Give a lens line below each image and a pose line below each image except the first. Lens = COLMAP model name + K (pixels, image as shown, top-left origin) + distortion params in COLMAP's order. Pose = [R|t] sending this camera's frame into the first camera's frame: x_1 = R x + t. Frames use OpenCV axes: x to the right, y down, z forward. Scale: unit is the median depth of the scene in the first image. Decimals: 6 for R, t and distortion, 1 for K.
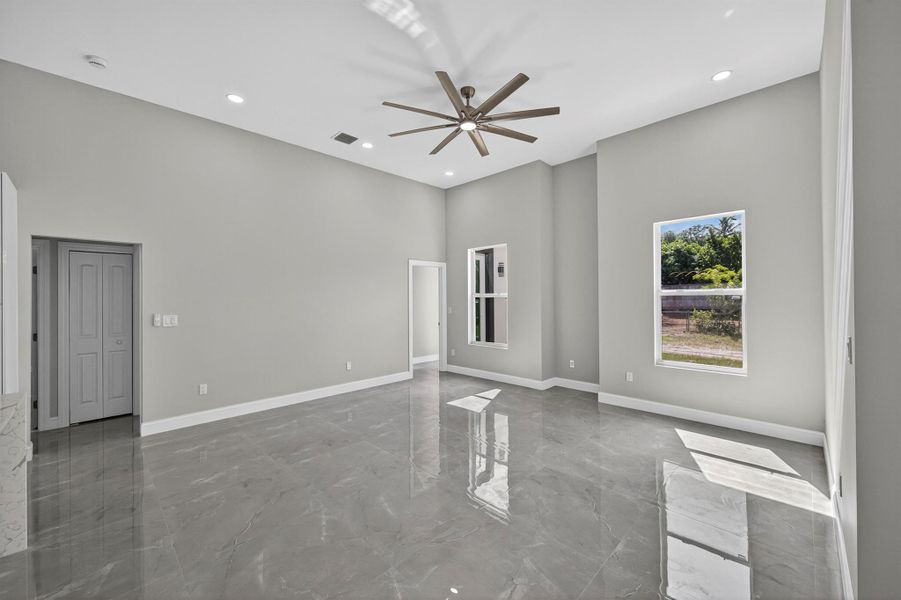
lens RADIAL K [[355.9, 0, 451.6], [0, 355.9, 300.8], [0, 0, 1]] dist [-0.001903, -0.000005]
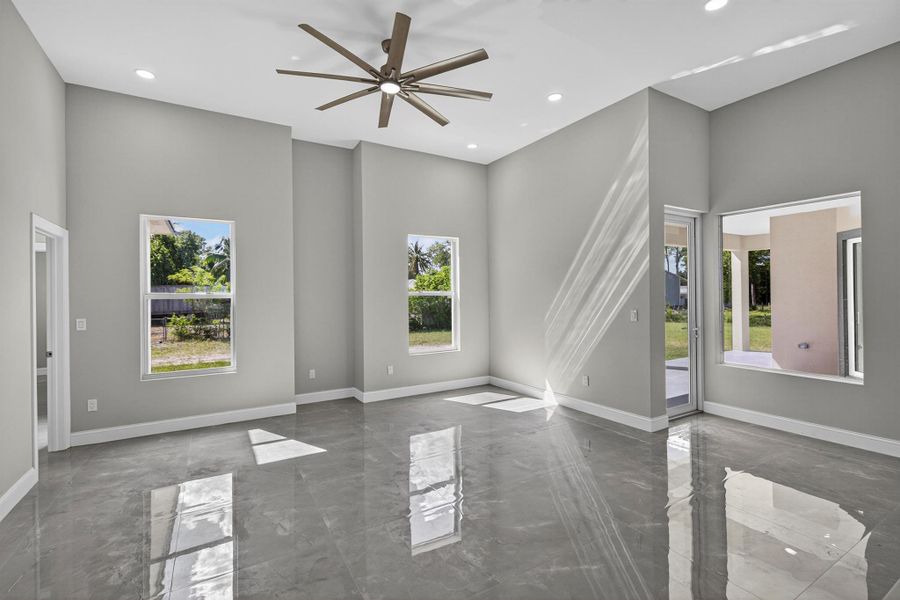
lens RADIAL K [[409.3, 0, 449.6], [0, 409.3, 299.1], [0, 0, 1]] dist [0.002328, 0.000097]
pose [[0.237199, -0.001897, 0.971459, -0.156420], [0.018151, 0.999832, -0.002480, 0.000381], [-0.971292, 0.018221, 0.237193, 0.120749]]
